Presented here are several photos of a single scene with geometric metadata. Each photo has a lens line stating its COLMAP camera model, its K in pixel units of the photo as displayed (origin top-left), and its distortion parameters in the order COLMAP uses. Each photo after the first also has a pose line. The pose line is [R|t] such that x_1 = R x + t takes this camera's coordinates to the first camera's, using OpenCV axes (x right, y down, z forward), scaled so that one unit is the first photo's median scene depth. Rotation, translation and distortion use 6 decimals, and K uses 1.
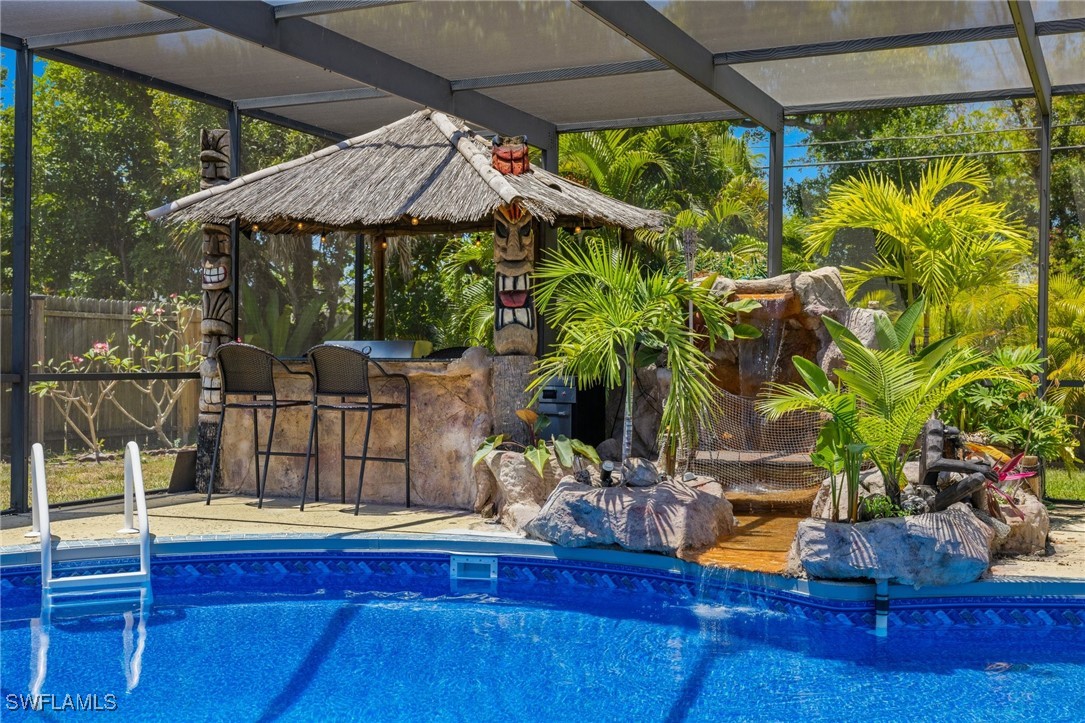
lens RADIAL K [[1283.4, 0, 542.1], [0, 1283.4, 360.2], [0, 0, 1]] dist [0.008867, 0.000000]
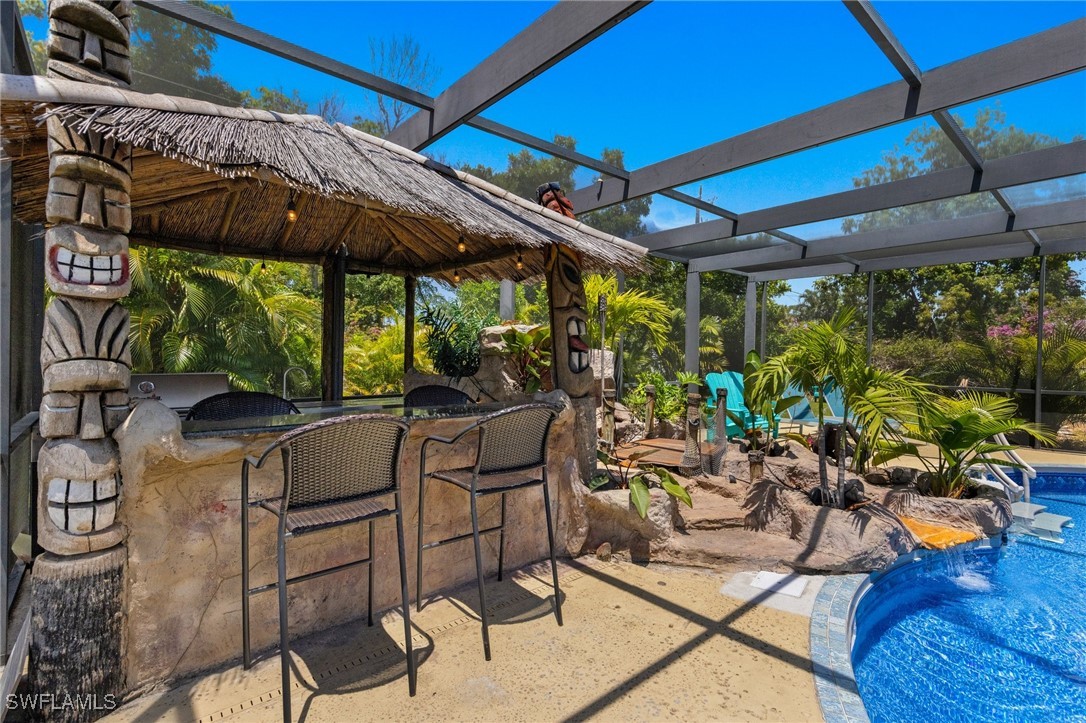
lens RADIAL K [[480.8, 0, 542.6], [0, 480.8, 355.1], [0, 0, 1]] dist [0.004800, -0.000291]
pose [[0.418741, -0.007171, 0.908077, -0.389554], [-0.007712, 0.999905, 0.011452, -0.041030], [-0.908073, -0.011798, 0.418646, 0.850958]]
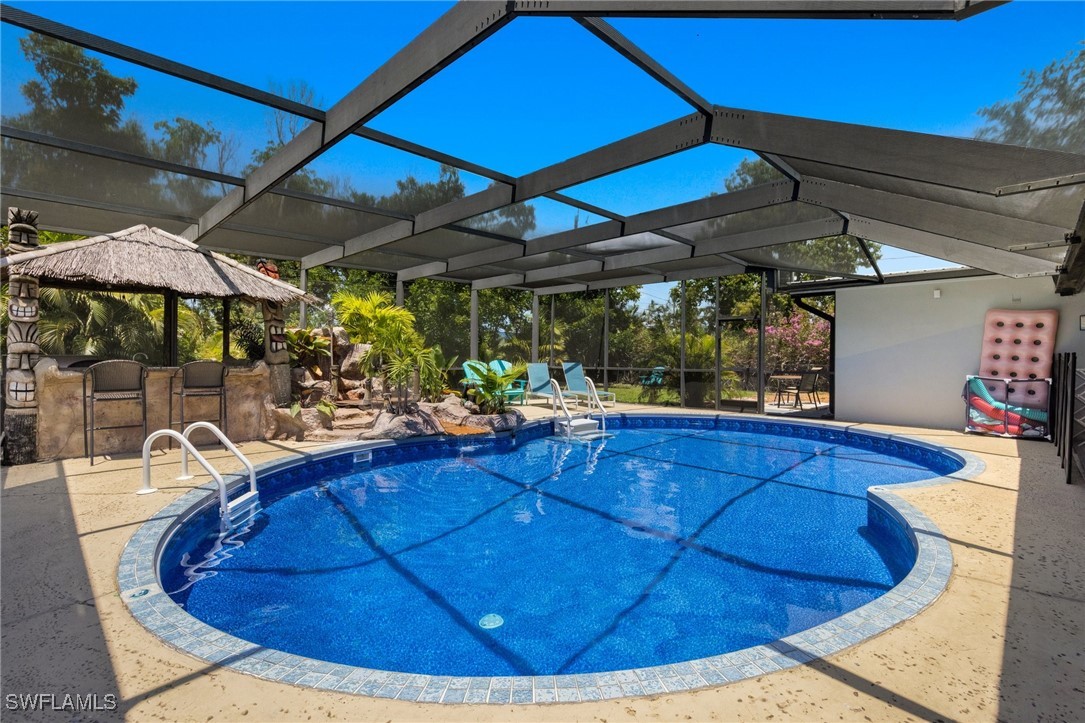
lens RADIAL K [[500.7, 0, 543.7], [0, 500.7, 356.7], [0, 0, 1]] dist [0.003277, -0.000360]
pose [[0.366316, -0.008732, 0.930450, -0.627686], [0.001453, 0.999960, 0.008812, -0.022341], [-0.930490, -0.001876, 0.366314, 0.283247]]
